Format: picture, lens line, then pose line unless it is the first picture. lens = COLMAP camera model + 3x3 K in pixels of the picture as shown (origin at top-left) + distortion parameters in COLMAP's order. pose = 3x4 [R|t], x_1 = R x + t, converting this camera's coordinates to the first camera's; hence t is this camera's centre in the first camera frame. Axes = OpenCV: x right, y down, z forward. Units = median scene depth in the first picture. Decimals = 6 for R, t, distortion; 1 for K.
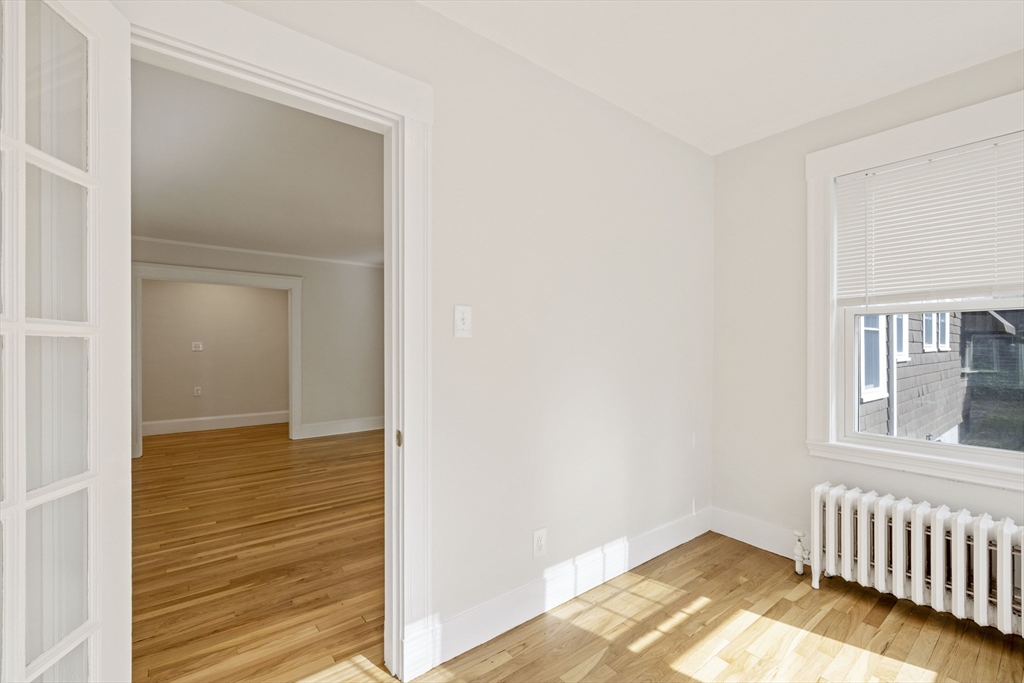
lens RADIAL K [[445.0, 0, 506.0], [0, 445.0, 344.9], [0, 0, 1]] dist [-0.000292, -0.000224]
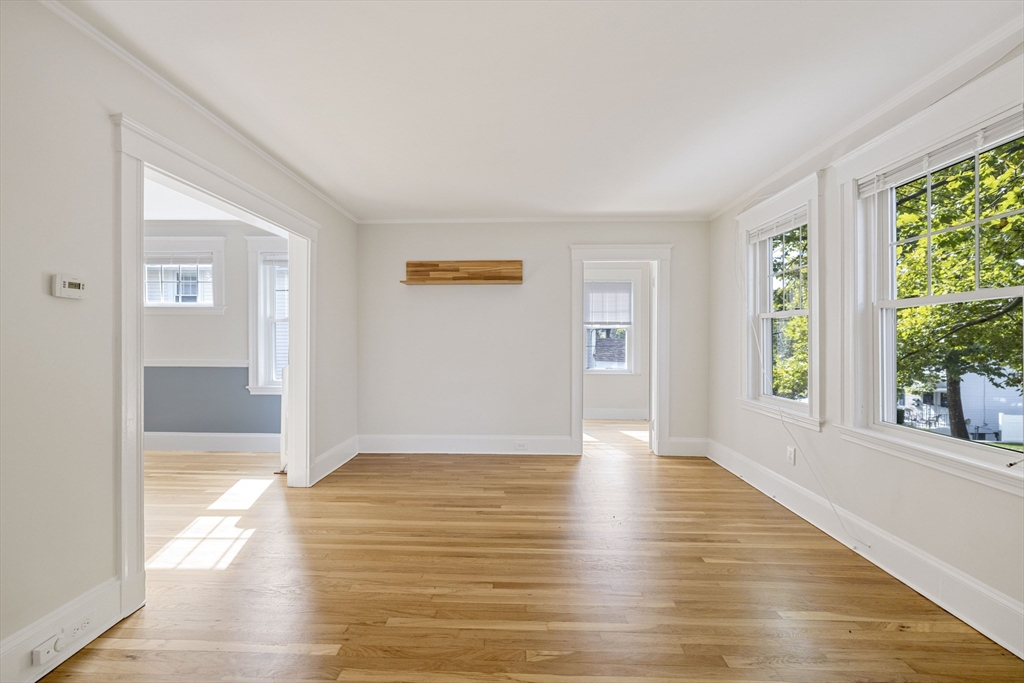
lens RADIAL K [[430.6, 0, 504.1], [0, 430.6, 343.3], [0, 0, 1]] dist [0.000651, 0.000202]
pose [[-0.766486, -0.006131, 0.642232, -0.724770], [-0.004759, 0.999981, 0.003866, 0.009066], [-0.642244, -0.000093, -0.766501, 1.514217]]
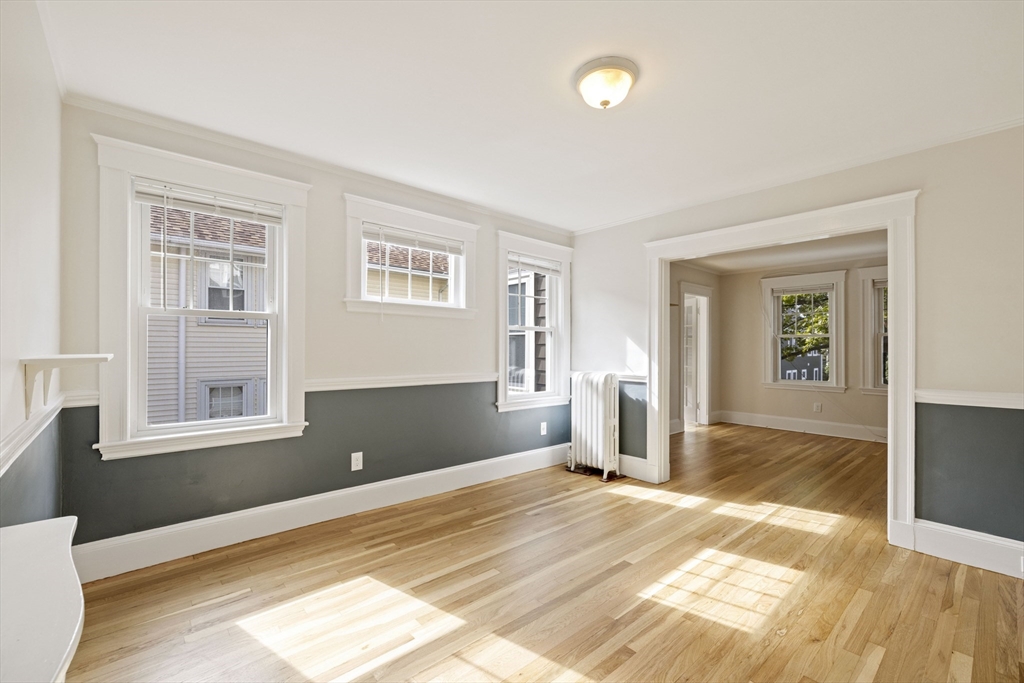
lens RADIAL K [[439.1, 0, 498.0], [0, 439.1, 347.3], [0, 0, 1]] dist [0.001757, 0.000791]
pose [[-0.998686, -0.001138, -0.051242, 0.691517], [-0.000731, 0.999968, -0.007968, 0.009940], [0.051249, -0.007921, -0.998654, 2.134026]]
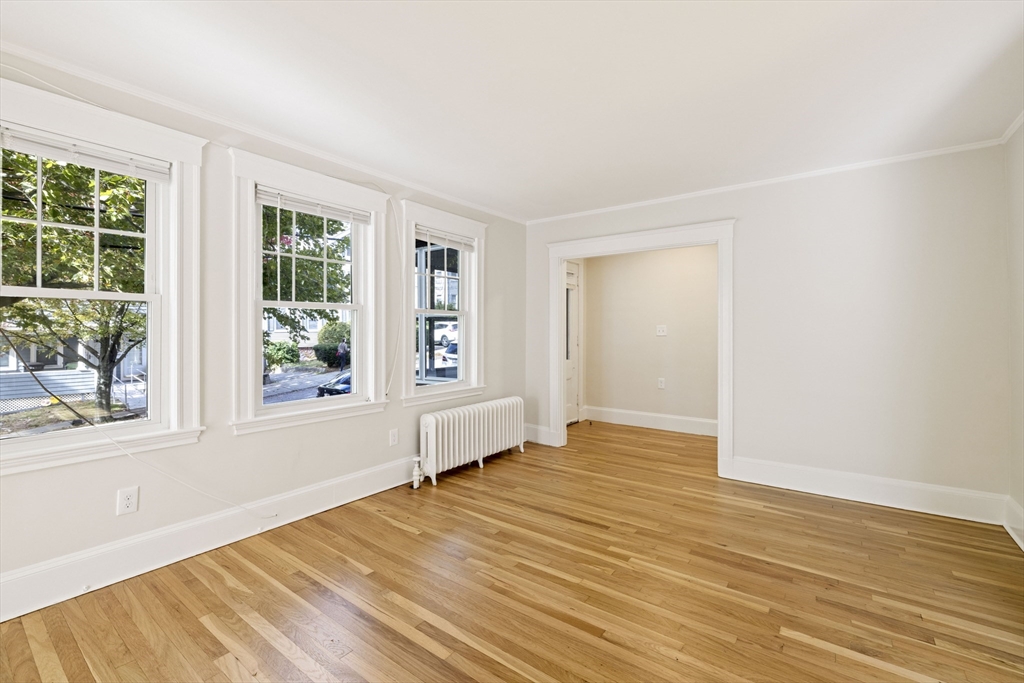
lens RADIAL K [[445.6, 0, 503.4], [0, 445.6, 330.8], [0, 0, 1]] dist [0.000098, -0.000024]
pose [[0.260068, 0.000569, -0.965590, 0.098041], [0.006884, 0.999973, 0.002443, -0.001561], [0.965566, -0.007283, 0.260057, 0.852538]]
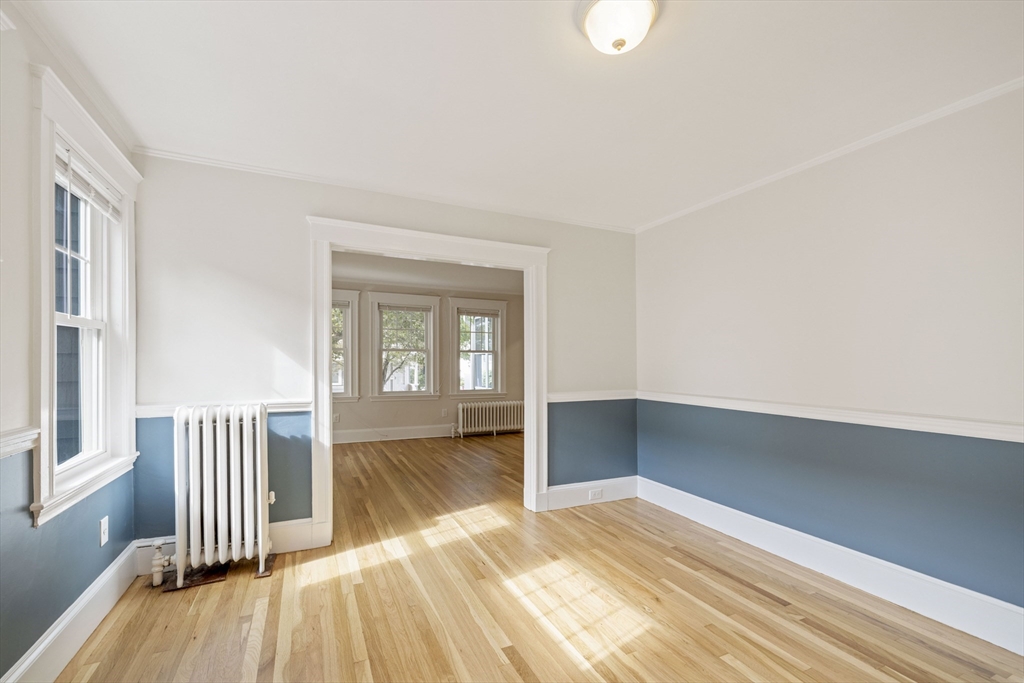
lens RADIAL K [[439.8, 0, 513.4], [0, 439.8, 363.1], [0, 0, 1]] dist [-0.001996, -0.000133]
pose [[-0.210428, 0.003051, -0.977605, 0.956120], [0.000659, 0.999995, 0.002979, 0.001194], [0.977609, -0.000017, -0.210429, 1.581453]]
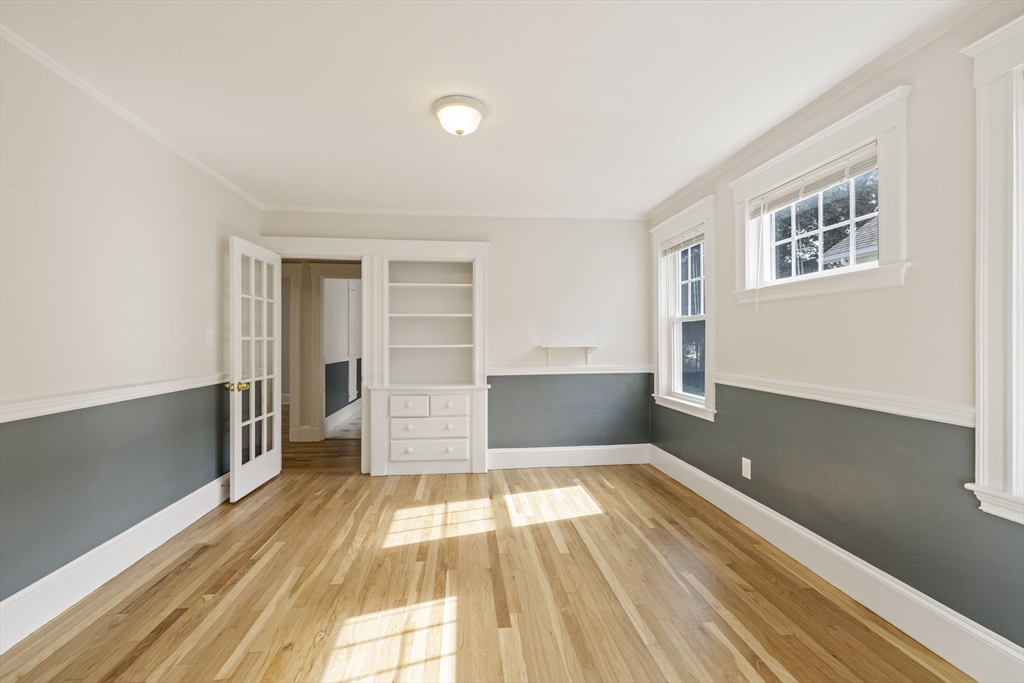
lens RADIAL K [[445.0, 0, 506.0], [0, 445.0, 344.9], [0, 0, 1]] dist [-0.000292, -0.000224]
pose [[0.530400, -0.004842, 0.847734, 0.021991], [-0.008782, 0.999899, 0.011206, 0.002593], [-0.847702, -0.013389, 0.530304, 1.196480]]
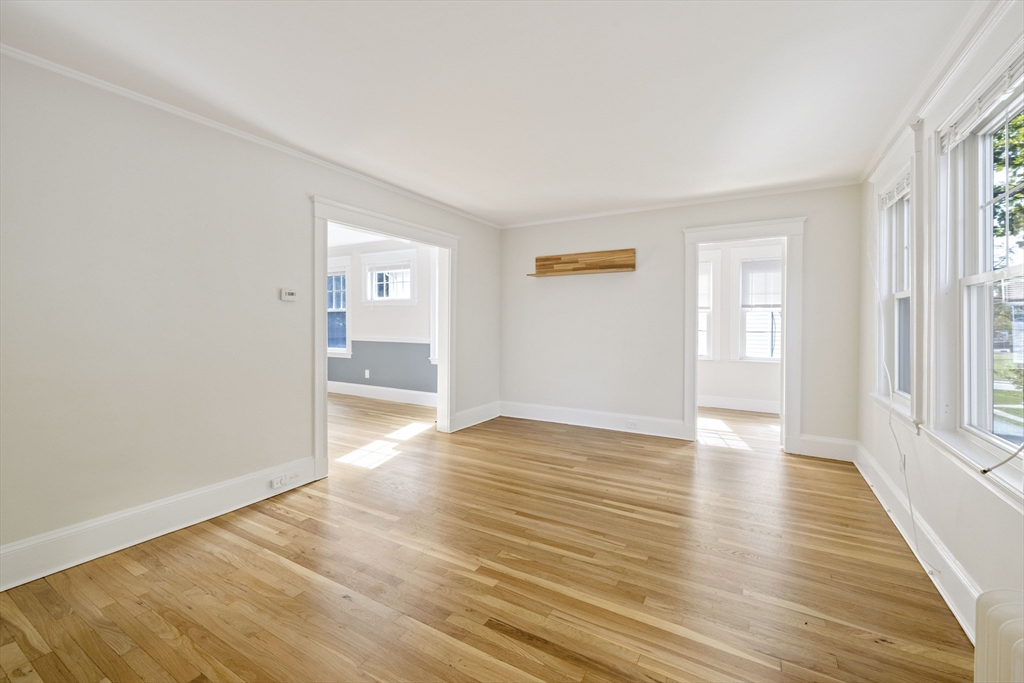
lens RADIAL K [[428.7, 0, 505.1], [0, 428.7, 332.0], [0, 0, 1]] dist [0.000556, 0.000253]
pose [[-0.364738, -0.019600, 0.930904, -1.024763], [-0.009130, 0.999806, 0.017473, 0.008375], [-0.931066, -0.002126, -0.364846, 1.373163]]
